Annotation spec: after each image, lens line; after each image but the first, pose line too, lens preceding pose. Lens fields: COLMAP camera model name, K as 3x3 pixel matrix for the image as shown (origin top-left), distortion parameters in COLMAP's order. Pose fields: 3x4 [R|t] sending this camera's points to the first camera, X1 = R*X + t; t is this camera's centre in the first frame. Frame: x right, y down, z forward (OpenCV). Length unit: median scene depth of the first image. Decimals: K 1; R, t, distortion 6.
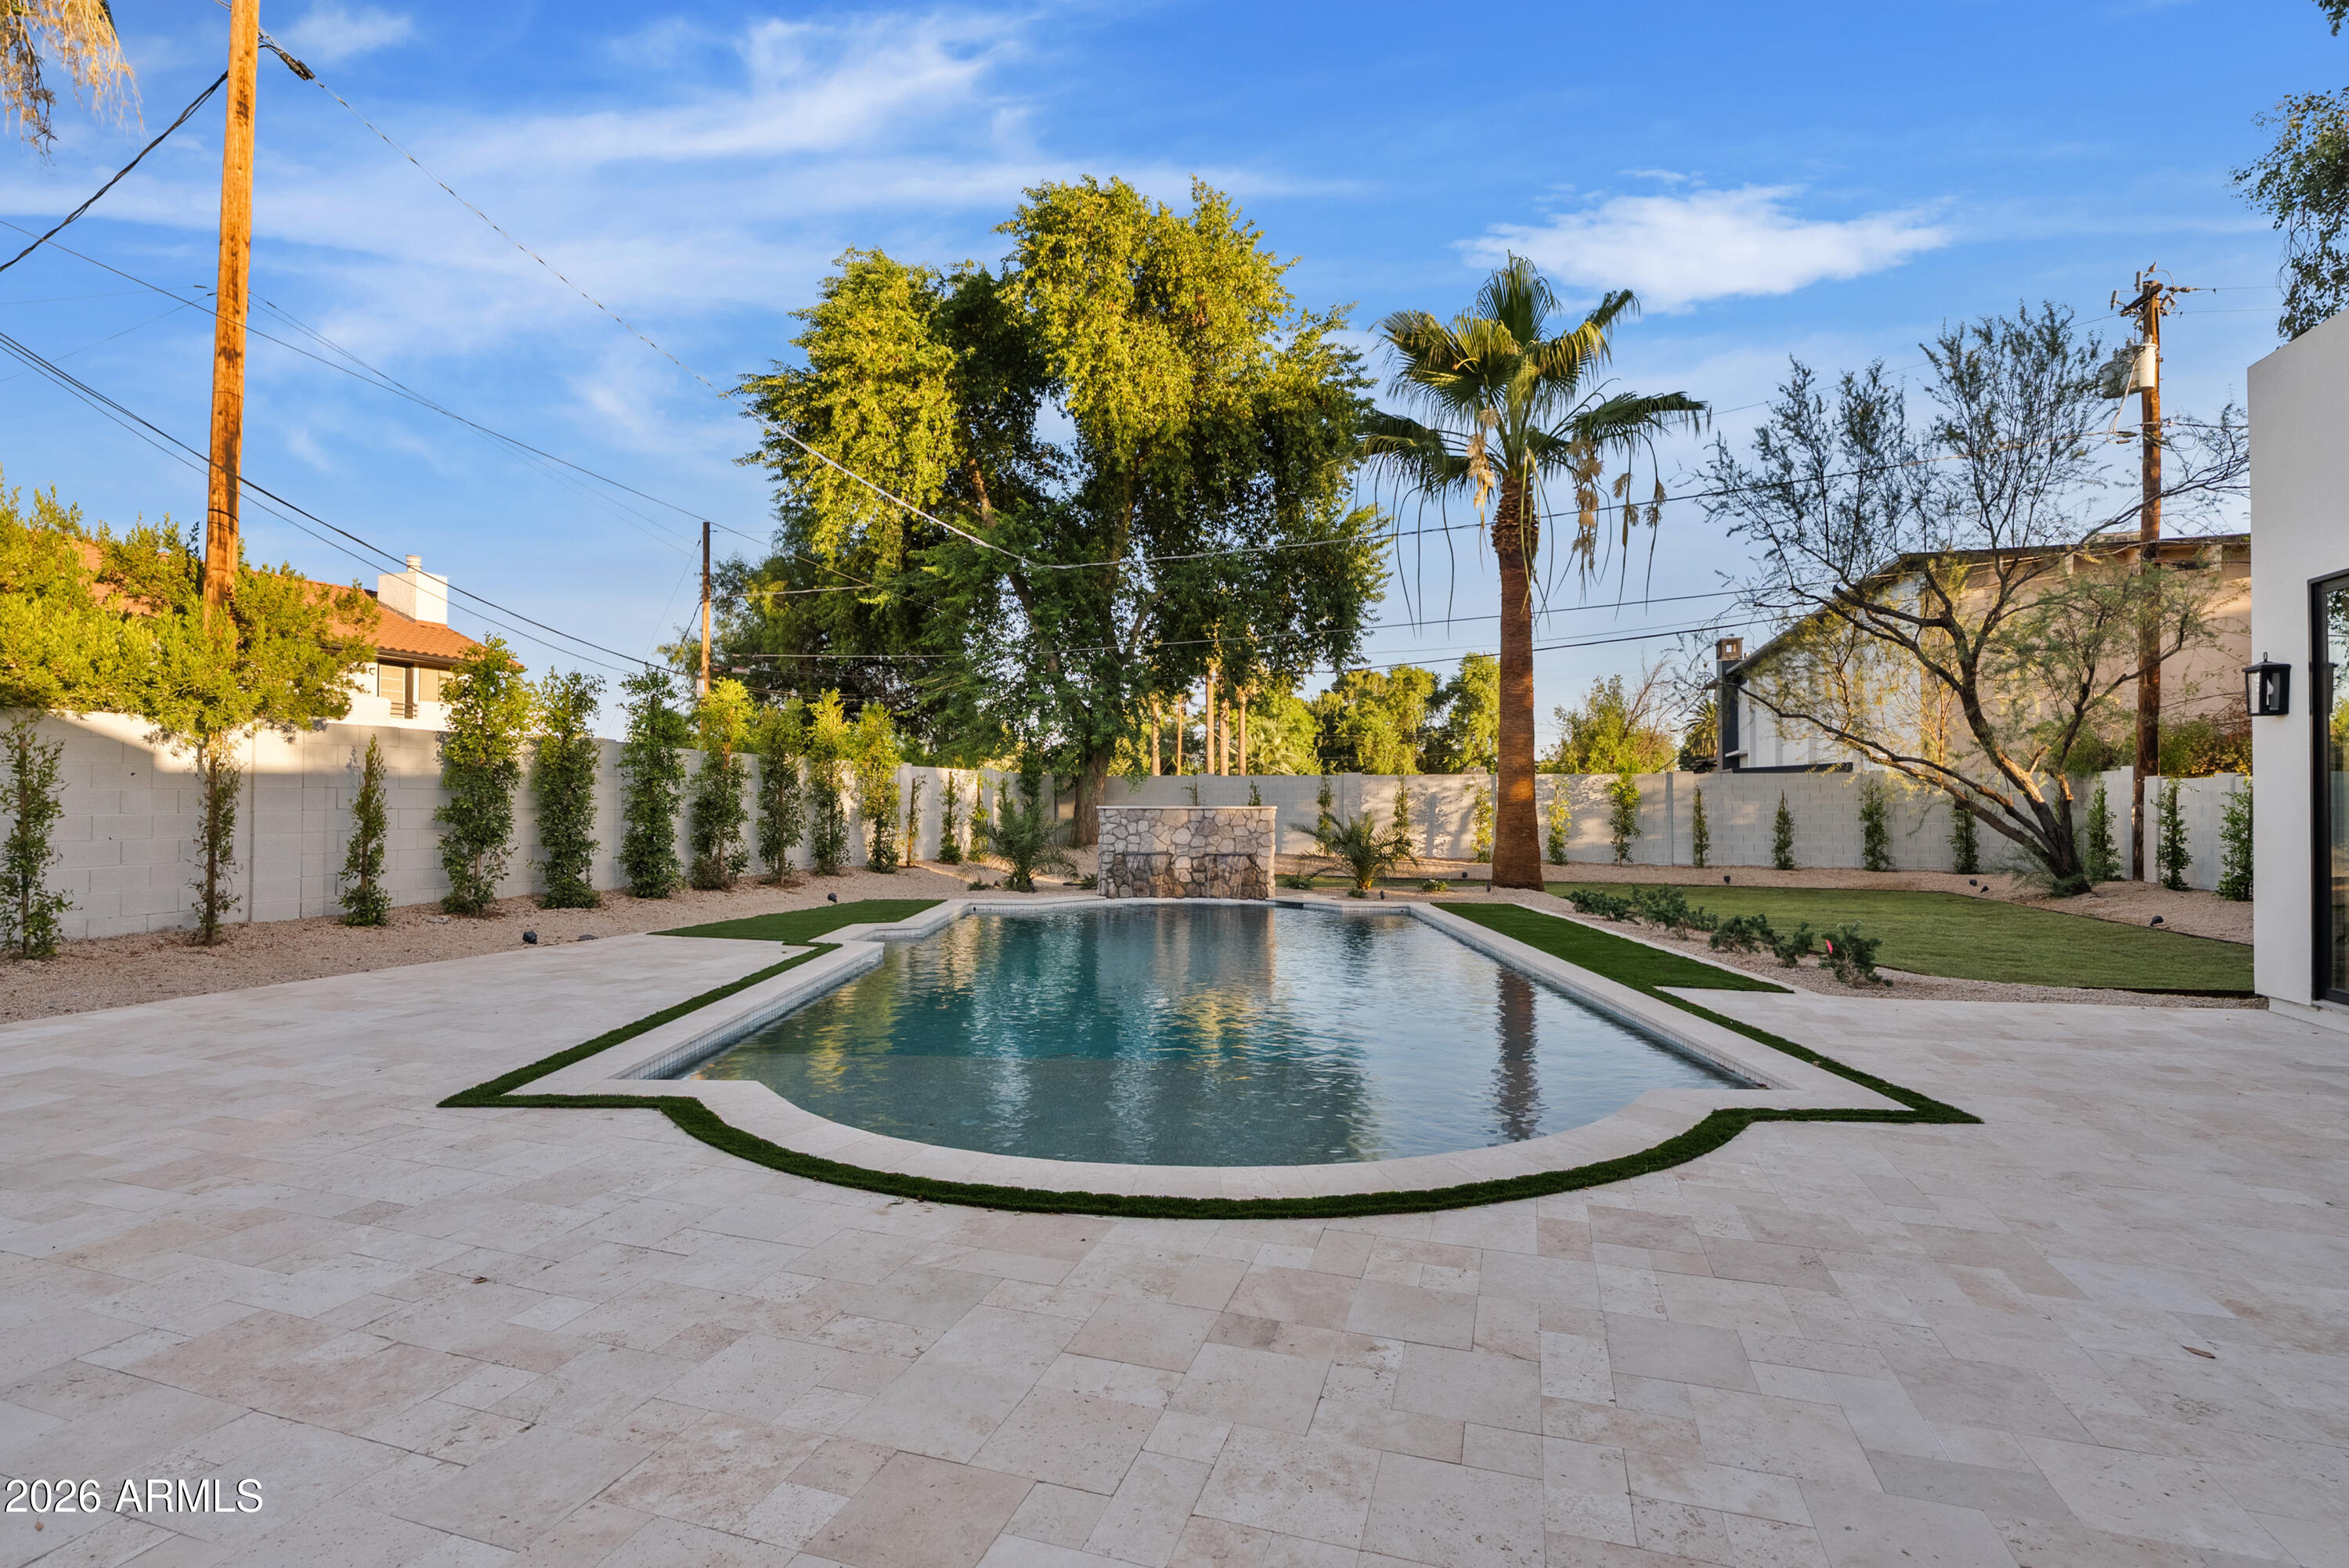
lens RADIAL K [[1059.8, 0, 1170.4], [0, 1059.8, 788.0], [0, 0, 1]] dist [-0.004515, -0.000041]
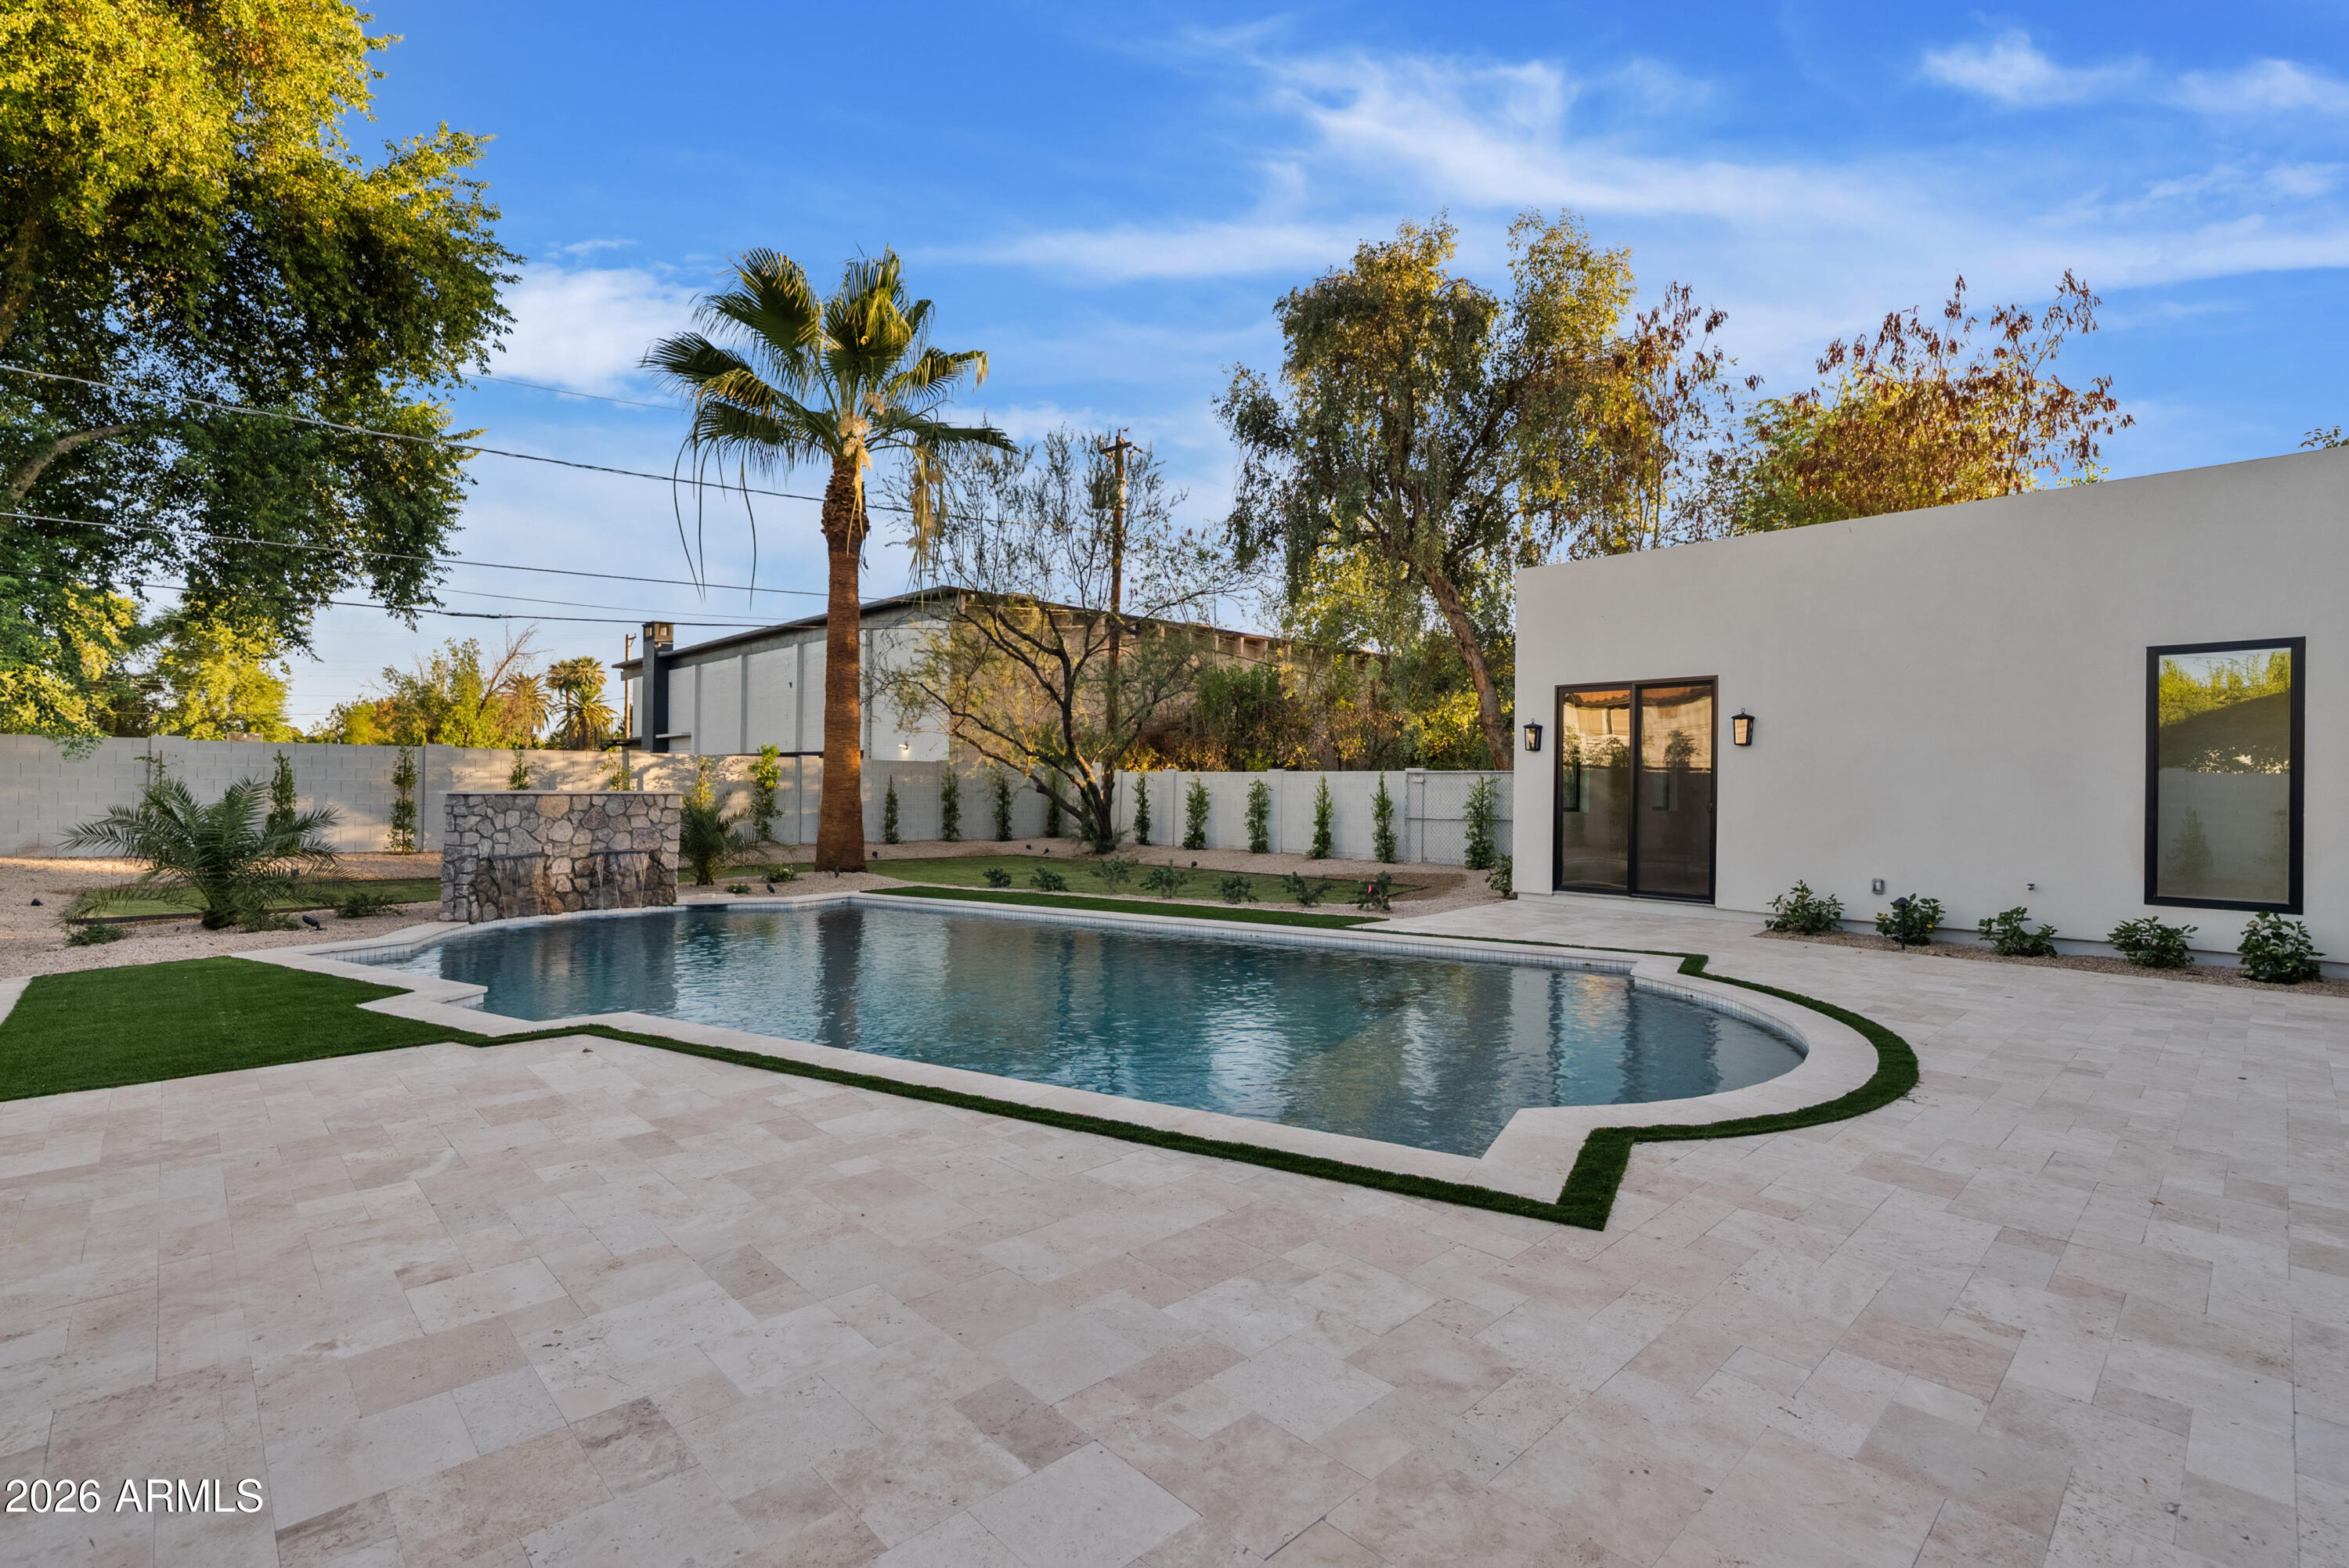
lens RADIAL K [[1059.8, 0, 1170.4], [0, 1059.8, 788.0], [0, 0, 1]] dist [-0.004515, -0.000041]
pose [[0.486757, 0.002778, 0.873533, -0.430559], [-0.020762, 0.999749, 0.008390, 0.000536], [-0.873291, -0.022220, 0.486693, 0.268268]]
